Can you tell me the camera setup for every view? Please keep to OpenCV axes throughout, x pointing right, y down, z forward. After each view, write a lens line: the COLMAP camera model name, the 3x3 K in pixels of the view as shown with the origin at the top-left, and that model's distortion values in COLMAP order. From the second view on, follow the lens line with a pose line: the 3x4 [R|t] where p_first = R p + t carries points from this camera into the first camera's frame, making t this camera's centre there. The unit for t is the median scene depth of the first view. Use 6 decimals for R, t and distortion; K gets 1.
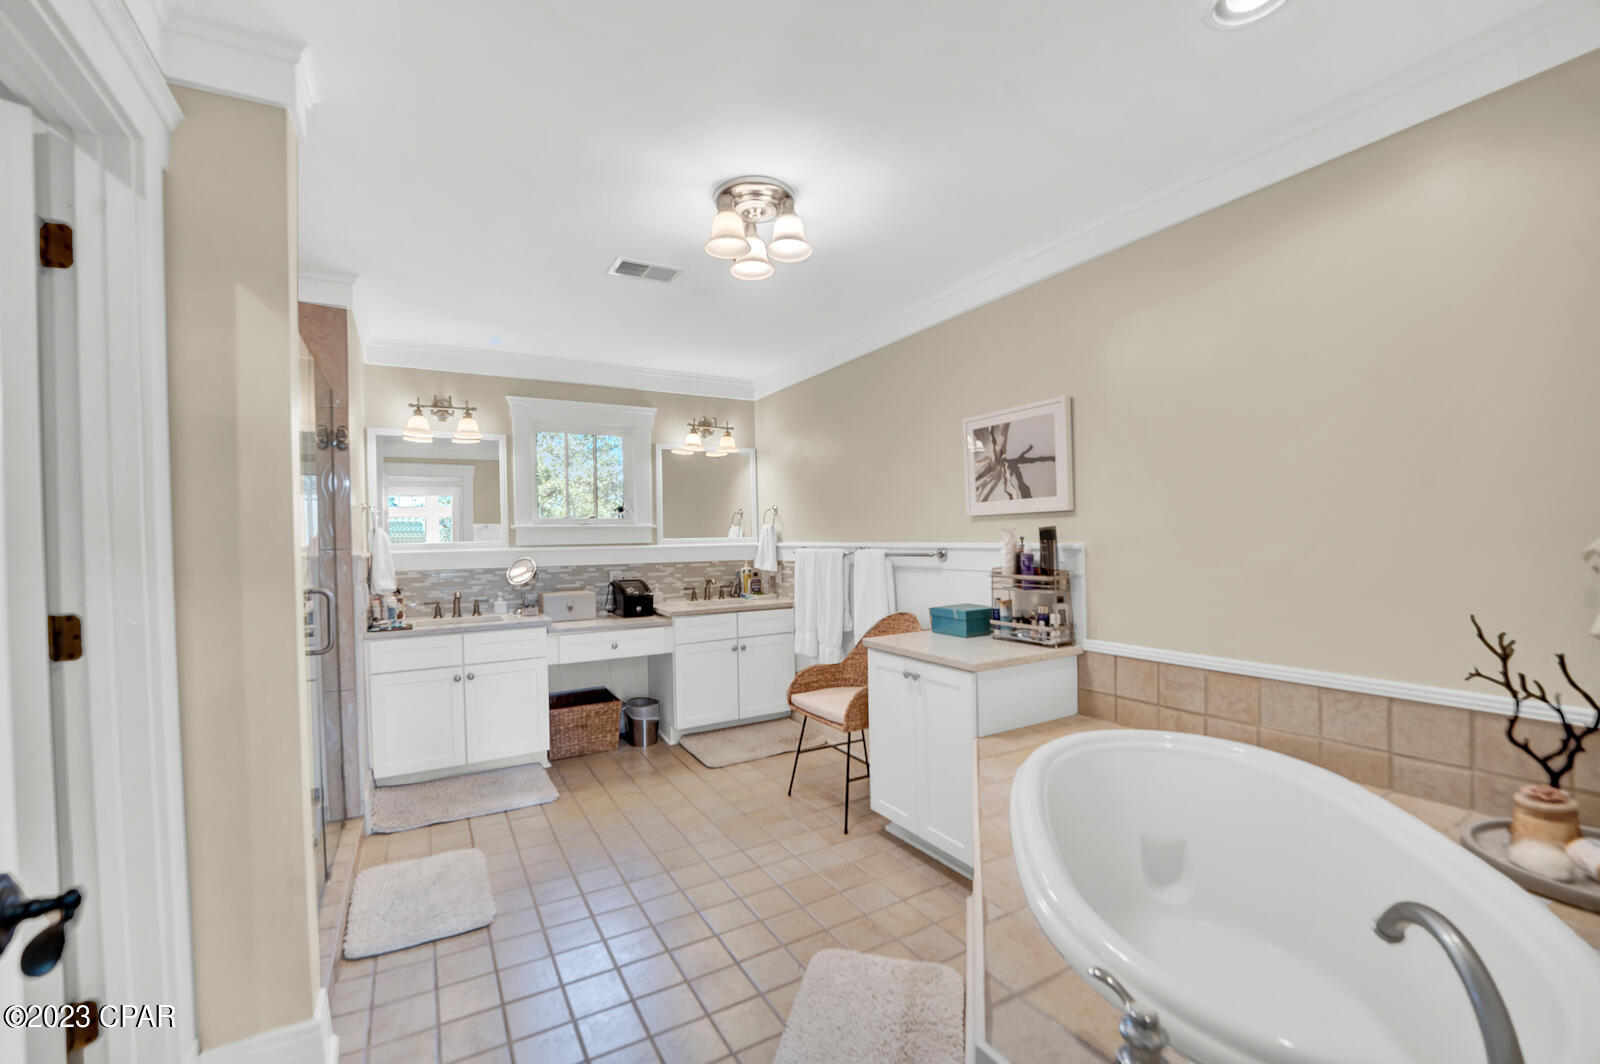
lens RADIAL K [[652.3, 0, 793.2], [0, 652.3, 537.3], [0, 0, 1]] dist [-0.016524, -0.000214]
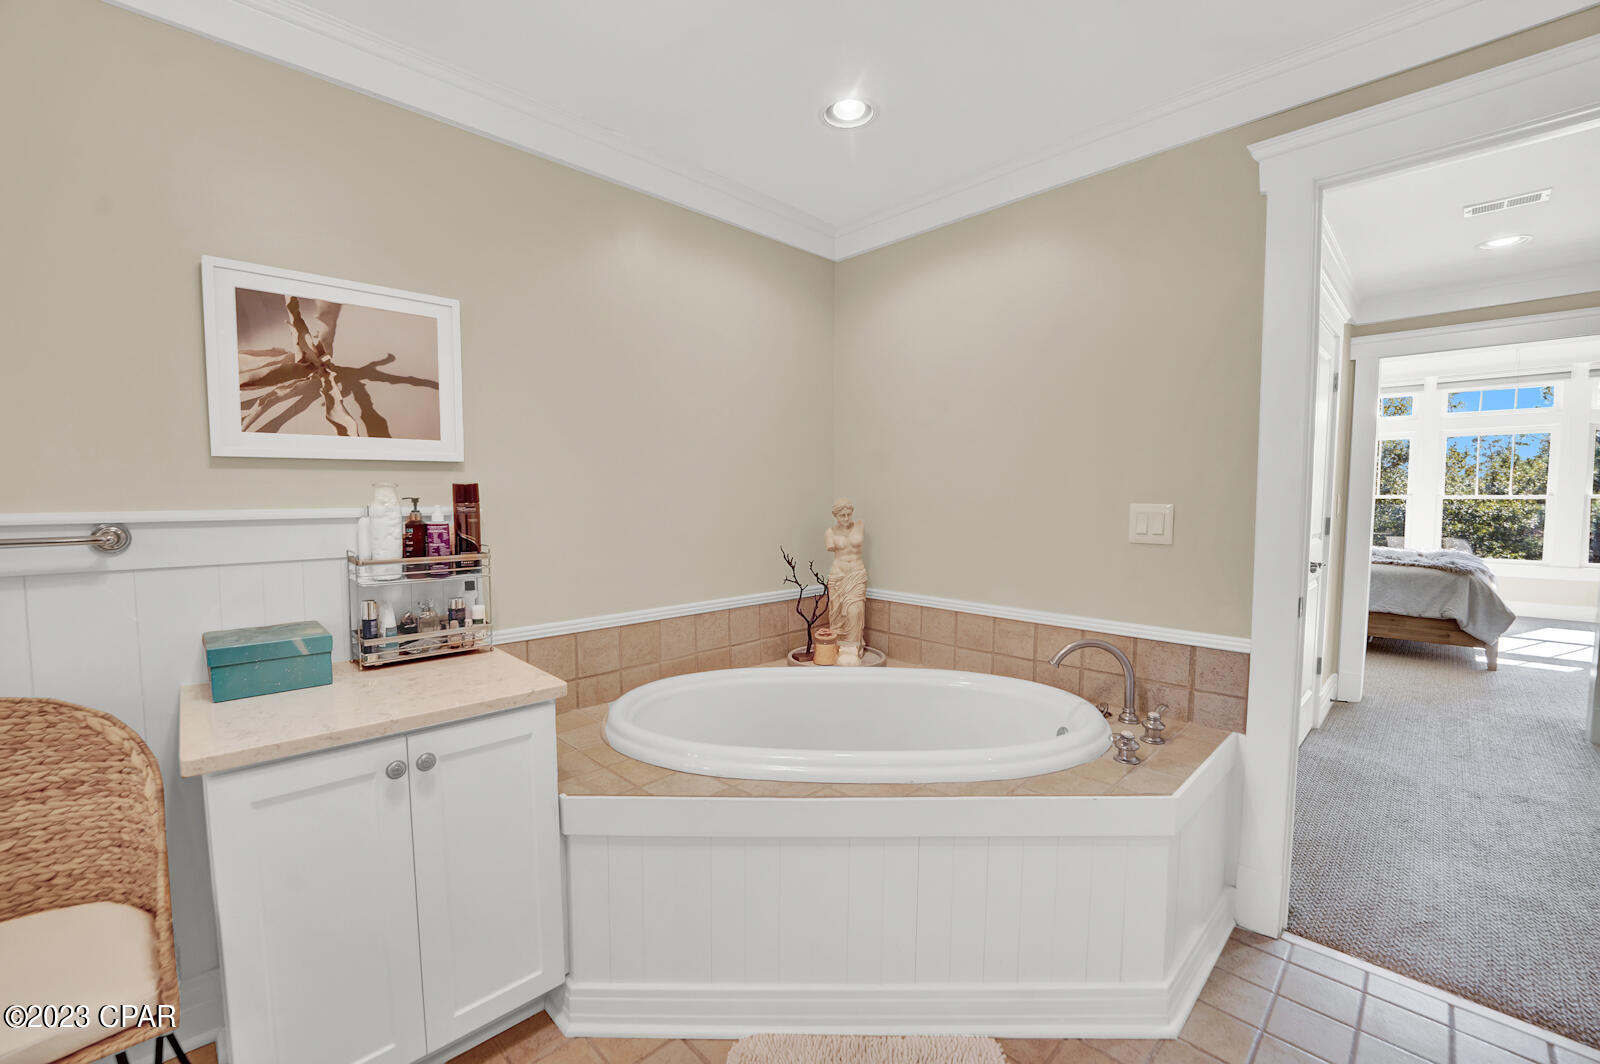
lens RADIAL K [[652.3, 0, 795.5], [0, 652.3, 533.2], [0, 0, 1]] dist [-0.016524, -0.000214]
pose [[-0.234467, -0.038739, 0.971352, -0.348302], [0.008805, 0.999080, 0.041970, 0.010053], [-0.972084, 0.018393, -0.233911, 0.761117]]
